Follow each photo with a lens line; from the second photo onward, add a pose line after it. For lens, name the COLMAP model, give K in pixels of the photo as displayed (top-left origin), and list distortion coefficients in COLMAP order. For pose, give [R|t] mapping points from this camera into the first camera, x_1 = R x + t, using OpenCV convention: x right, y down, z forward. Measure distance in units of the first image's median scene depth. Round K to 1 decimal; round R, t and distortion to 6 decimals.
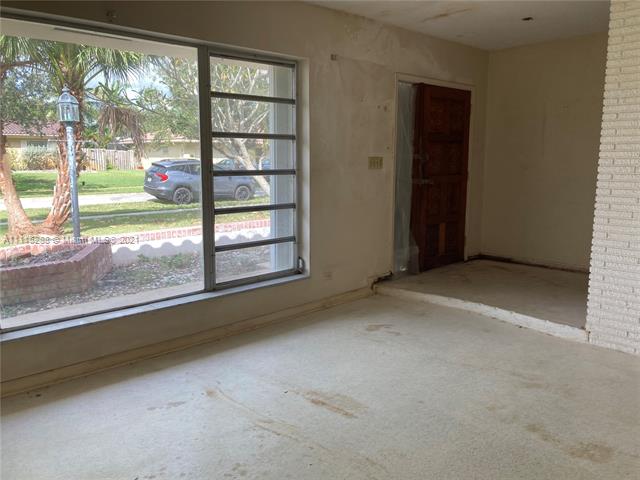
lens RADIAL K [[535.5, 0, 320.3], [0, 535.5, 239.8], [0, 0, 1]] dist [0.040625, -0.051235]
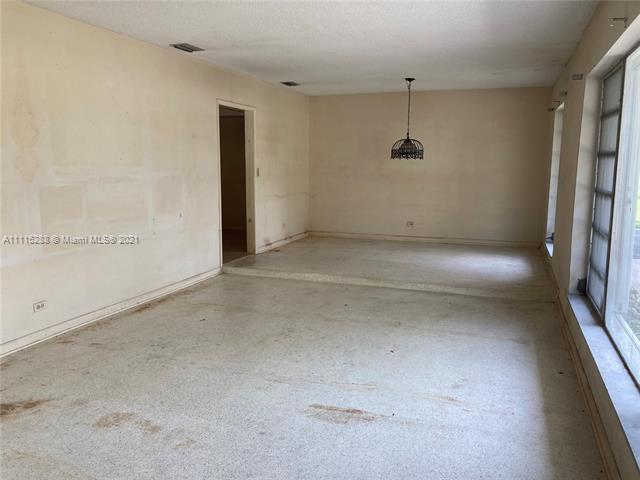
lens RADIAL K [[535.5, 0, 320.0], [0, 535.5, 240.1], [0, 0, 1]] dist [0.040625, -0.051235]
pose [[-0.892645, 0.054381, -0.447467, 0.519457], [-0.076196, 0.960206, 0.268697, -0.303227], [0.444273, 0.273946, -0.852980, 1.816623]]
